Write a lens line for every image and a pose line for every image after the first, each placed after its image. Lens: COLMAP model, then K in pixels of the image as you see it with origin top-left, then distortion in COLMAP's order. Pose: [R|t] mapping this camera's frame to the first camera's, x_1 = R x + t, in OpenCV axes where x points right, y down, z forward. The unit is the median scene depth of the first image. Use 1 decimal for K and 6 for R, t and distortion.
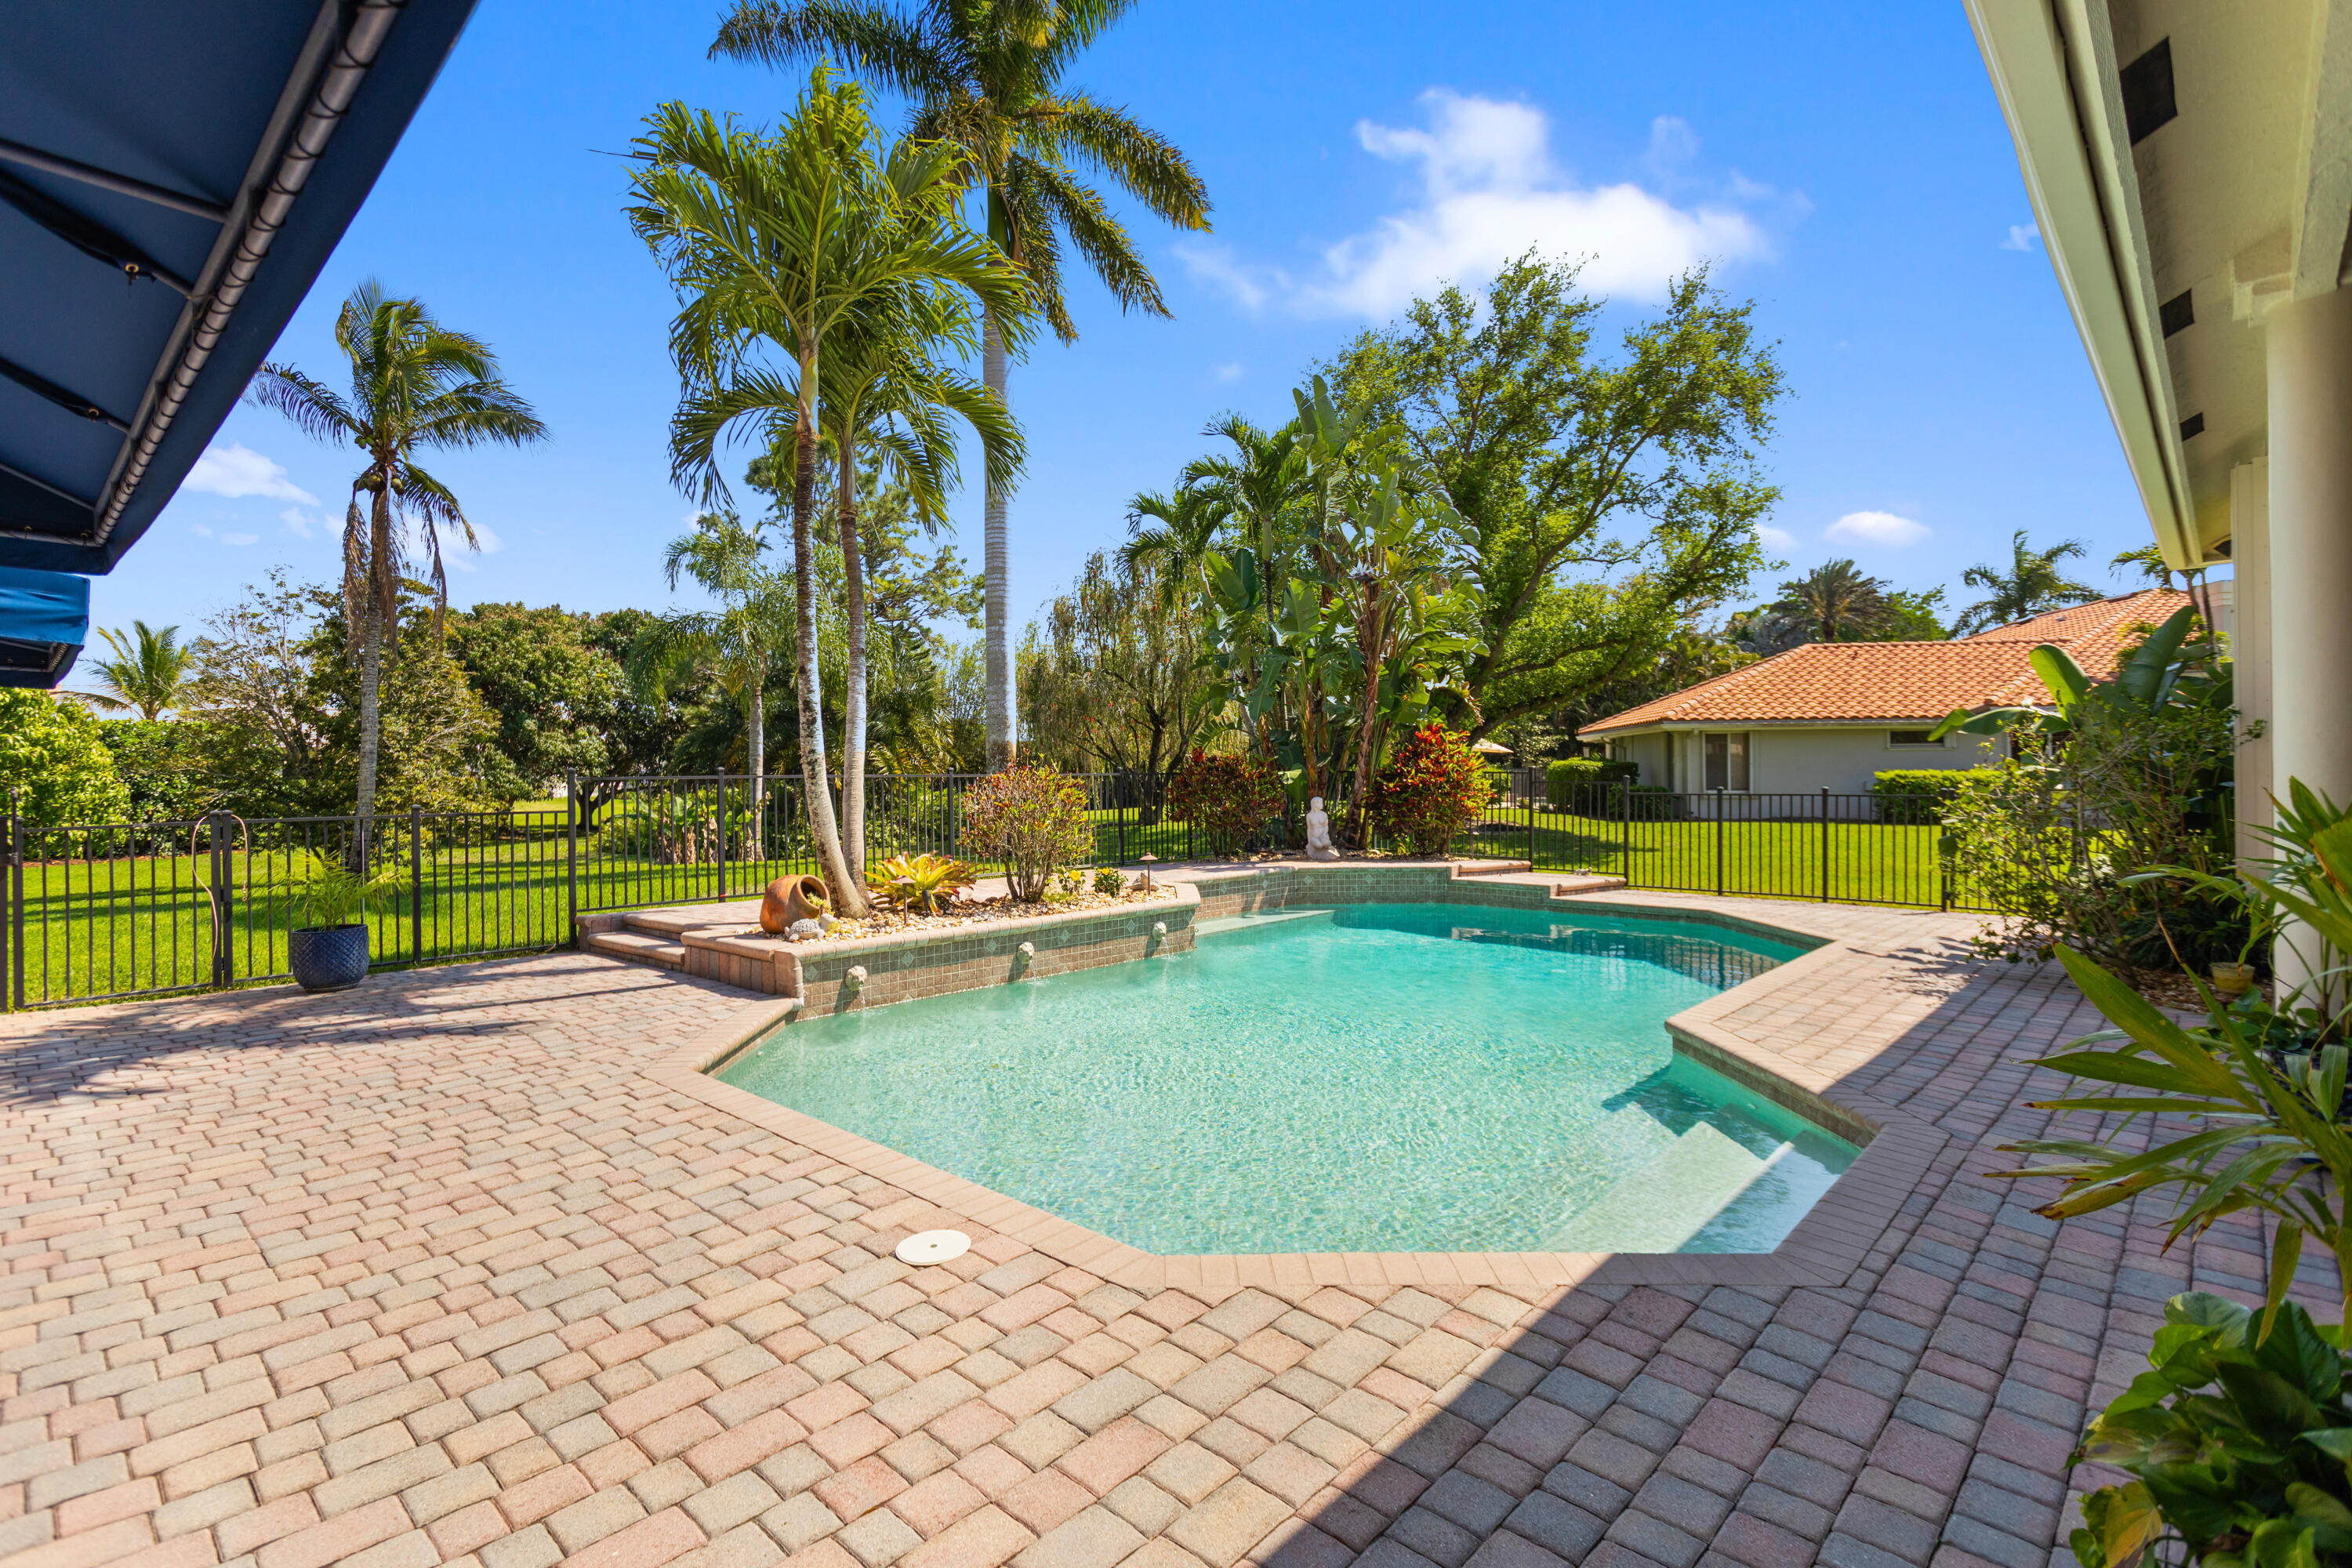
lens RADIAL K [[1131.9, 0, 1184.0], [0, 1131.9, 767.9], [0, 0, 1]] dist [0.001259, 0.000905]
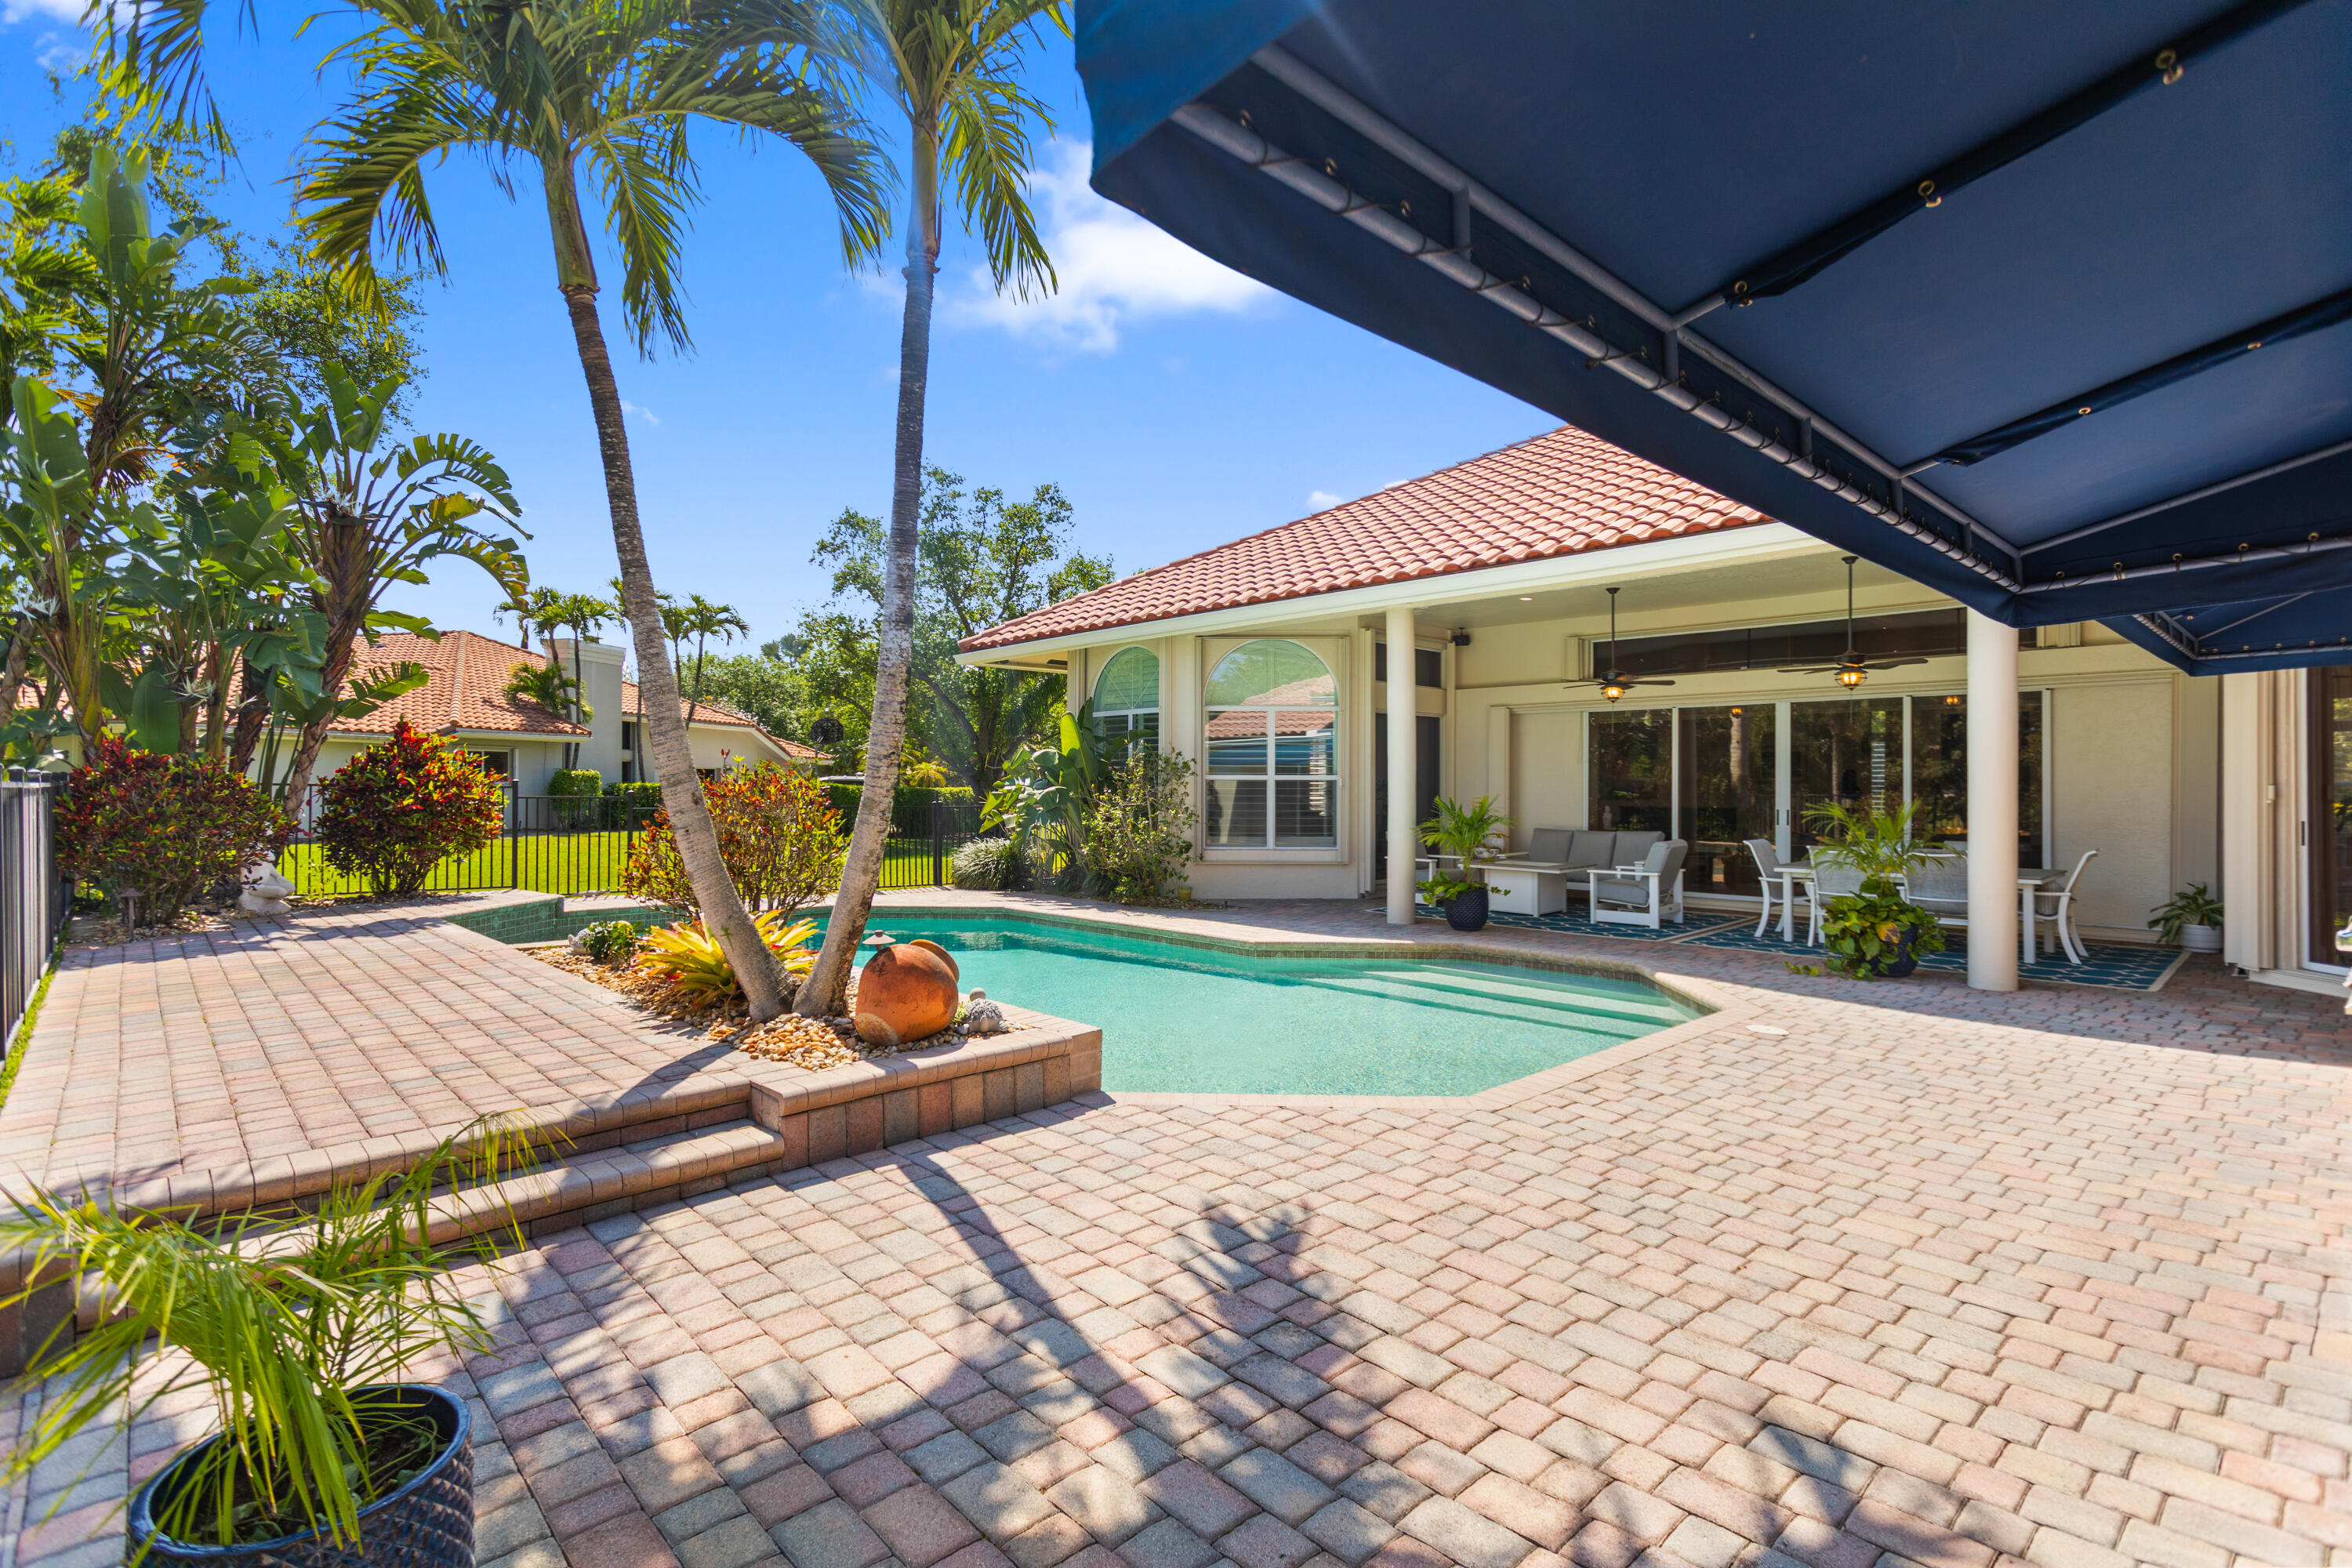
lens RADIAL K [[1131.9, 0, 1152.9], [0, 1131.9, 789.1], [0, 0, 1]] dist [0.001259, 0.000905]
pose [[0.070894, 0.005655, 0.997468, -0.446685], [-0.009537, 0.999942, -0.004992, 0.005268], [-0.997438, -0.009159, 0.070944, 0.381771]]
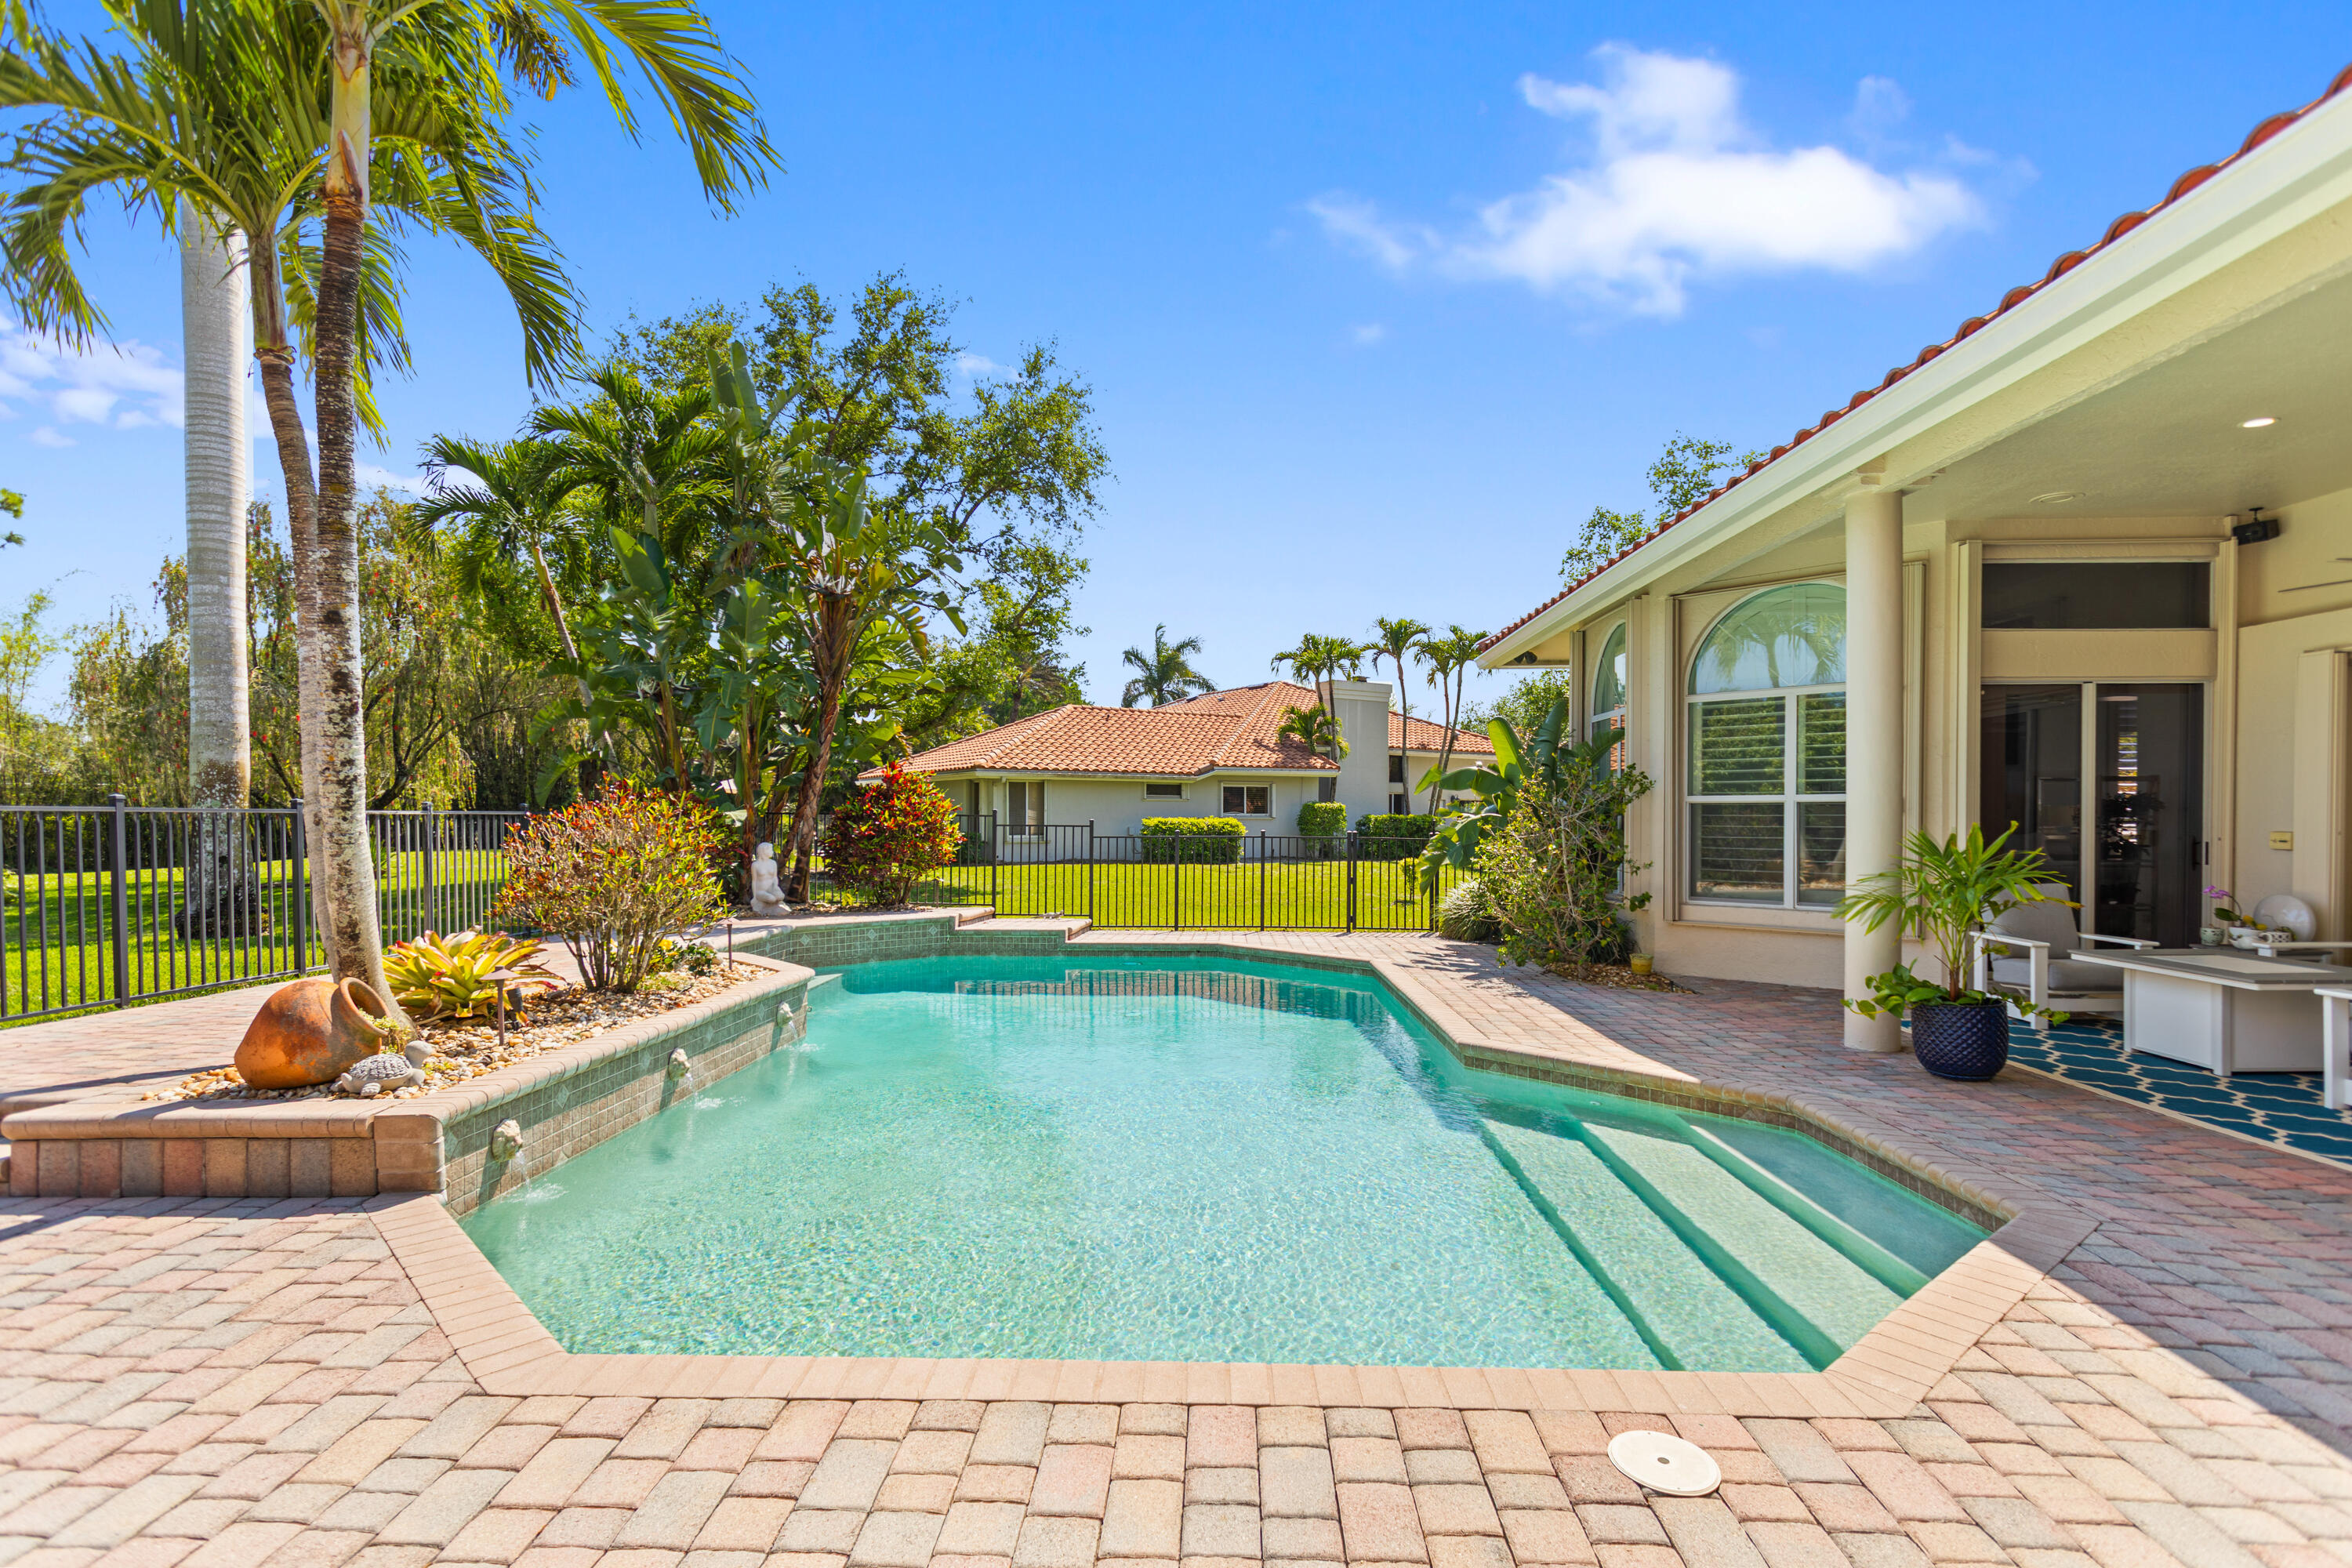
lens RADIAL K [[1131.9, 0, 1193.3], [0, 1131.9, 844.6], [0, 0, 1]] dist [0.001259, 0.000905]
pose [[0.752027, -0.008084, 0.659083, -0.180310], [-0.009390, 0.999692, 0.022976, 0.004238], [-0.659066, -0.023467, 0.751719, 0.132749]]
